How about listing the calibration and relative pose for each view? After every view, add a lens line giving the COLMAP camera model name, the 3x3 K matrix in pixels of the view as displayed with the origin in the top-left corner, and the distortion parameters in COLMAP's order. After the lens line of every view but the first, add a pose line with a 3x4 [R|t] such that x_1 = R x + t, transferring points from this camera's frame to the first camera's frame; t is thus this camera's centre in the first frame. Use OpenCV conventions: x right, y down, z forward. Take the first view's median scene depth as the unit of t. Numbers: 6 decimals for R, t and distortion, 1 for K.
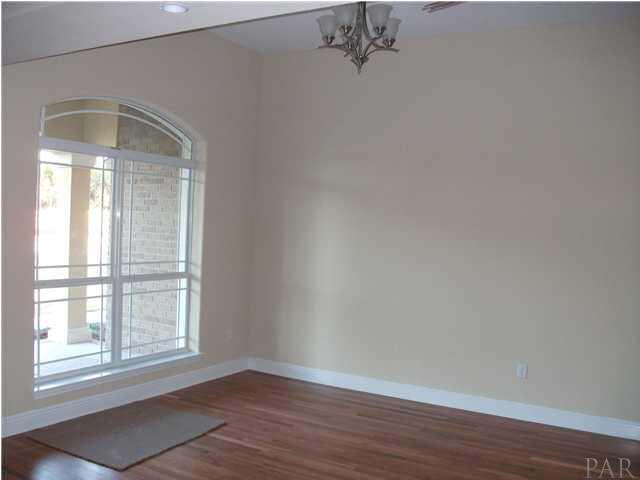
lens RADIAL K [[618.8, 0, 320.2], [0, 618.8, 237.5], [0, 0, 1]] dist [-0.110023, 0.000000]
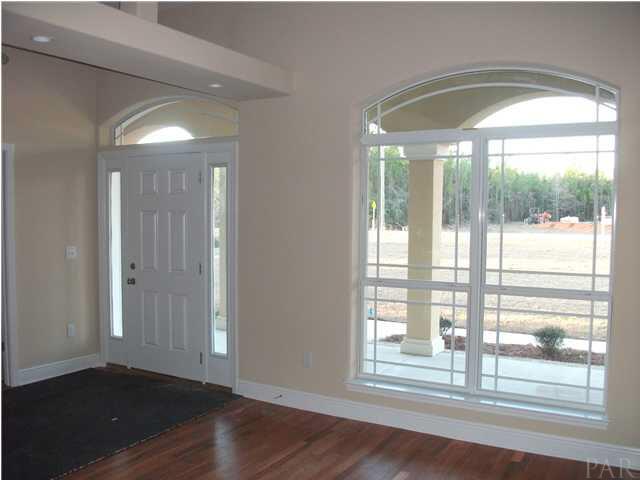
lens RADIAL K [[618.8, 0, 319.9], [0, 618.8, 245.8], [0, 0, 1]] dist [-0.110023, 0.000000]
pose [[0.012746, 0.023486, -0.999643, 0.520566], [-0.019501, 0.999540, 0.023235, -0.003738], [0.999729, 0.019198, 0.013198, 0.836402]]
